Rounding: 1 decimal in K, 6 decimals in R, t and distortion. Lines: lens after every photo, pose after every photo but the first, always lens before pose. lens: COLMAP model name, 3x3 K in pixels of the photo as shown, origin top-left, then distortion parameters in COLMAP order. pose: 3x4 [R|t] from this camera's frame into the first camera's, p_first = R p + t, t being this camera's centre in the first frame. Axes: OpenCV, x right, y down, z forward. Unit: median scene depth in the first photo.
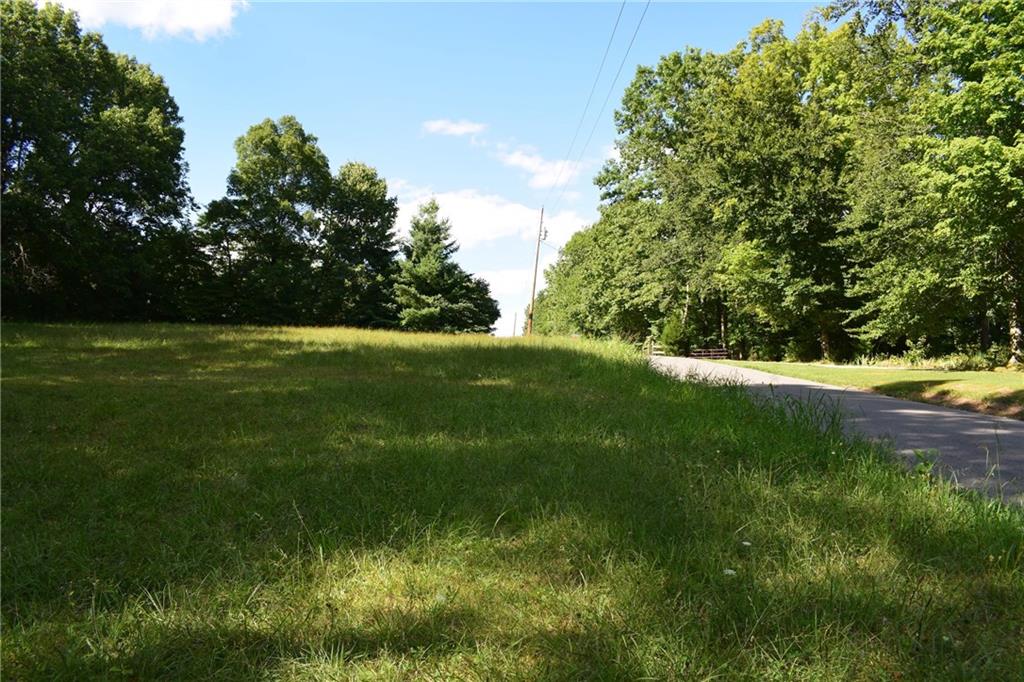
lens RADIAL K [[808.3, 0, 512.8], [0, 808.3, 340.8], [0, 0, 1]] dist [-0.013092, -0.005536]
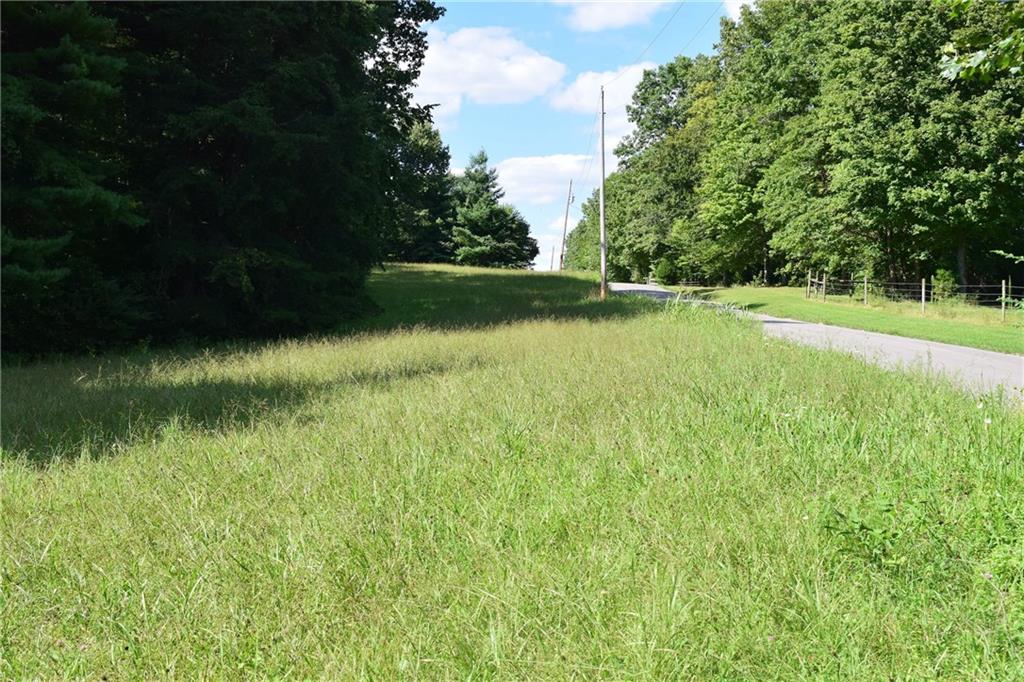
lens RADIAL K [[1410.5, 0, 512.0], [0, 1410.5, 342.6], [0, 0, 1]] dist [0.018522, 0.000000]
pose [[0.999425, 0.013304, -0.031174, 0.011276], [-0.011849, 0.998853, 0.046399, 0.004609], [0.031755, -0.046003, 0.998436, -1.104124]]
